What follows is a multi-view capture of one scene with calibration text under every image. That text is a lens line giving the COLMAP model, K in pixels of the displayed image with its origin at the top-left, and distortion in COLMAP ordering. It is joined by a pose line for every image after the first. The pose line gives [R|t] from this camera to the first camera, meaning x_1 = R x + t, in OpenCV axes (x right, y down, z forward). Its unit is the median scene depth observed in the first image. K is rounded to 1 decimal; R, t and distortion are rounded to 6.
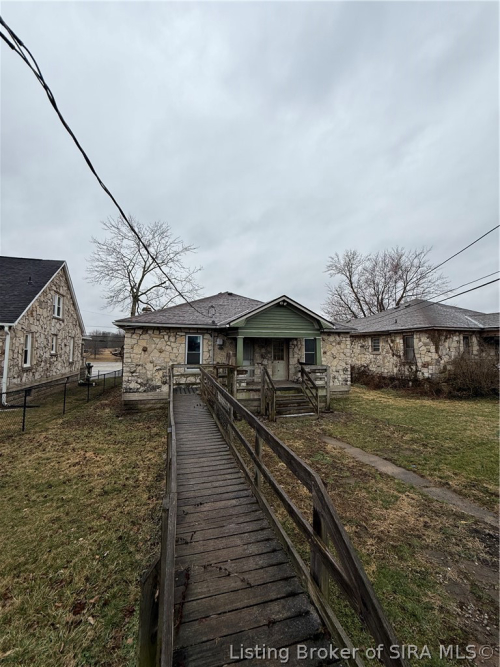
lens RADIAL K [[266.3, 0, 249.2], [0, 266.3, 333.3], [0, 0, 1]] dist [0.000325, -0.000049]
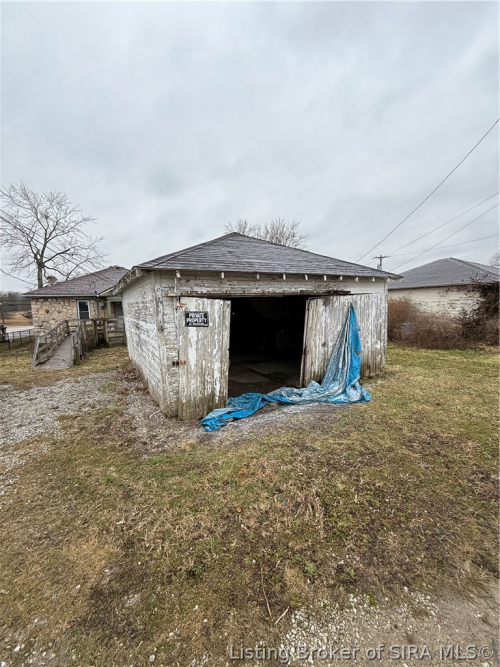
lens RADIAL K [[266.3, 0, 252.9], [0, 266.3, 332.4], [0, 0, 1]] dist [0.000325, -0.000049]
pose [[0.972062, -0.062619, 0.226218, 0.346857], [0.024499, 0.985561, 0.167539, -0.042022], [-0.233443, -0.157316, 0.959560, -0.663803]]
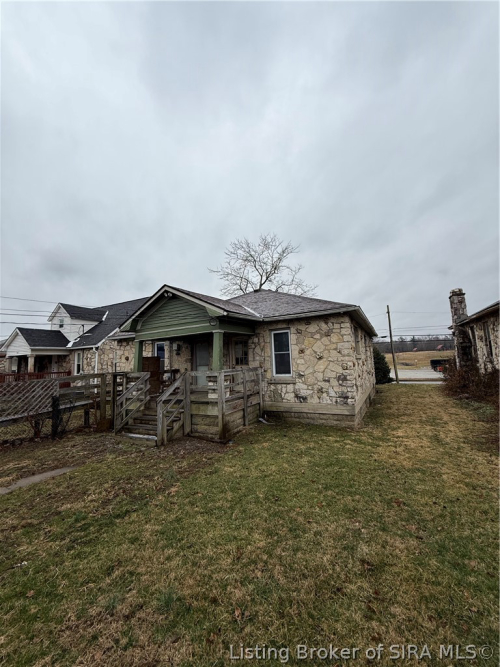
lens RADIAL K [[266.3, 0, 247.2], [0, 266.3, 331.6], [0, 0, 1]] dist [0.000325, -0.000049]
pose [[0.711305, -0.114154, -0.693551, 0.638433], [0.089915, 0.993395, -0.071289, 0.059072], [0.697108, -0.011653, 0.716871, 0.442278]]
